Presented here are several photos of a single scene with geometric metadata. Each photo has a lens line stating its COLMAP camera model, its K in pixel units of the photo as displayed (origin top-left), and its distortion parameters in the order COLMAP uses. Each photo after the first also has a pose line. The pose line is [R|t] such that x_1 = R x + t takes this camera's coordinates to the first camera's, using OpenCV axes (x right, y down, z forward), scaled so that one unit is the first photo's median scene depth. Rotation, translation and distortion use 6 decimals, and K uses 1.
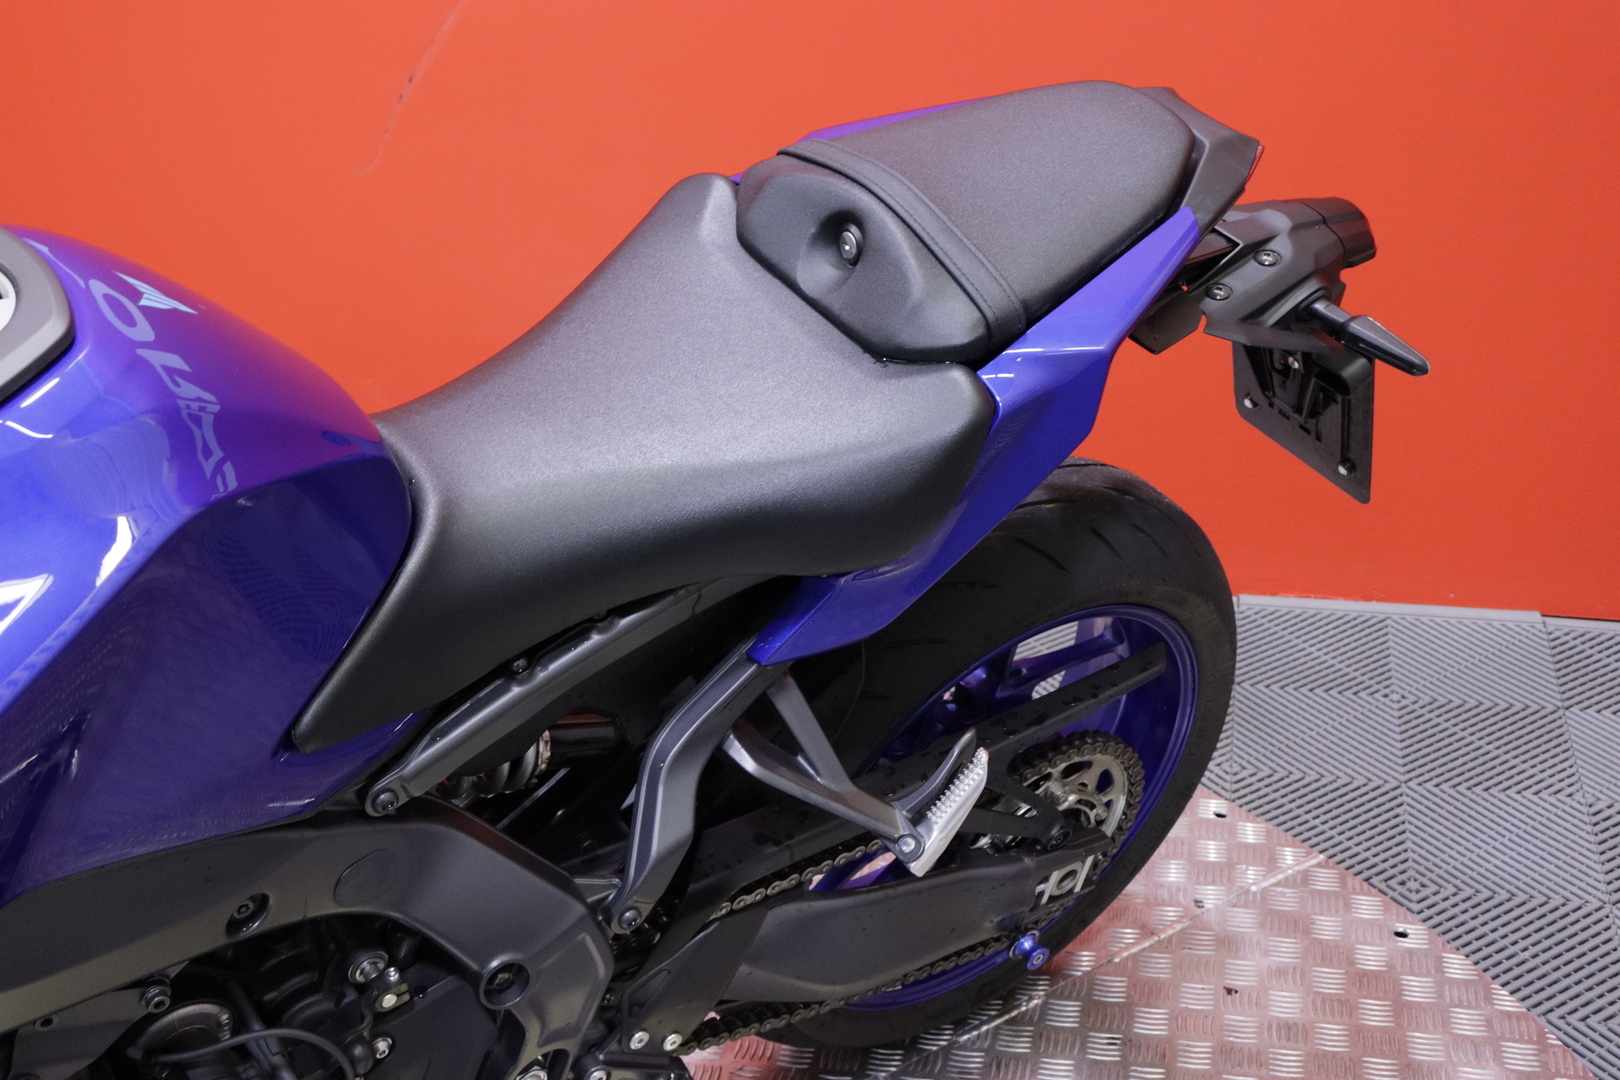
lens RADIAL K [[2062.4, 0, 810.0], [0, 2062.4, 540.0], [0, 0, 1]] dist [0.026814, 0.015524]
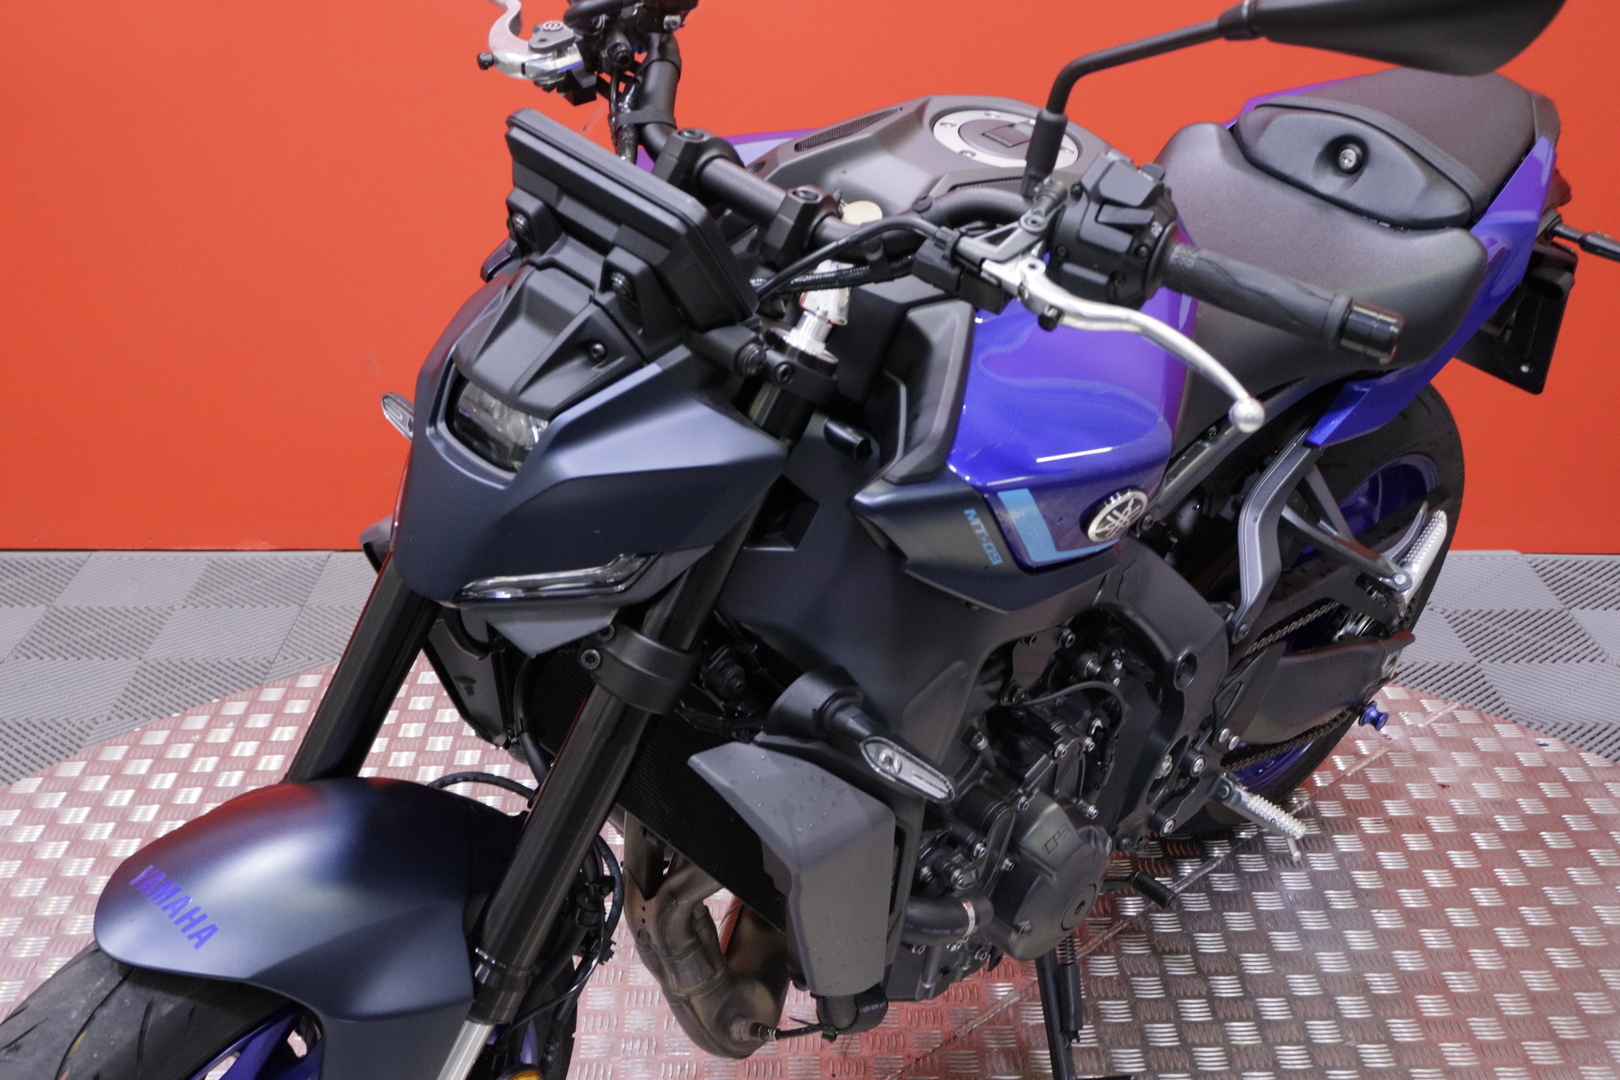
lens RADIAL K [[2201.3, 0, 782.3], [0, 2201.3, 546.8], [0, 0, 1]] dist [0.026109, 0.123379]
pose [[0.974925, -0.043727, 0.218193, -0.692798], [0.065120, 0.993643, -0.091835, 0.236338], [-0.212791, 0.103741, 0.971575, -0.383669]]
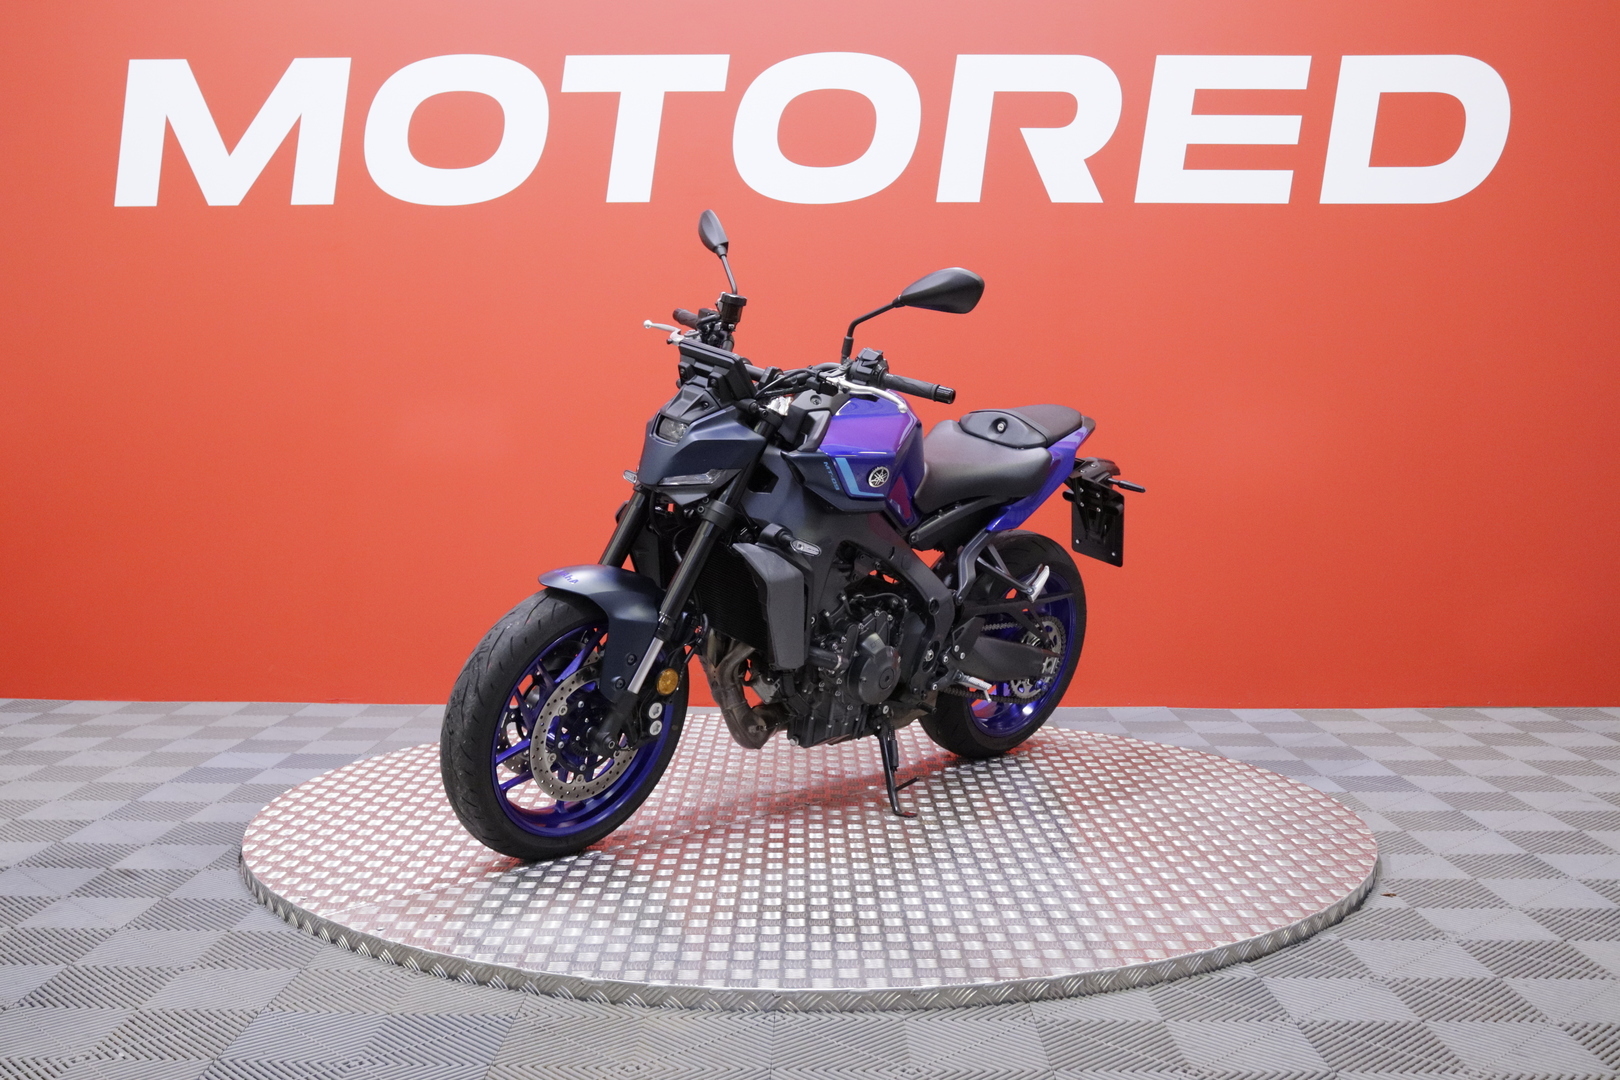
lens RADIAL K [[1741.9, 0, 810.0], [0, 1741.9, 540.0], [0, 0, 1]] dist [0.006331, 0.007276]
pose [[0.977123, 0.026502, 0.211015, -0.920667], [0.058287, 0.920841, -0.385556, 1.164760], [-0.204530, 0.389035, 0.898231, -1.562023]]
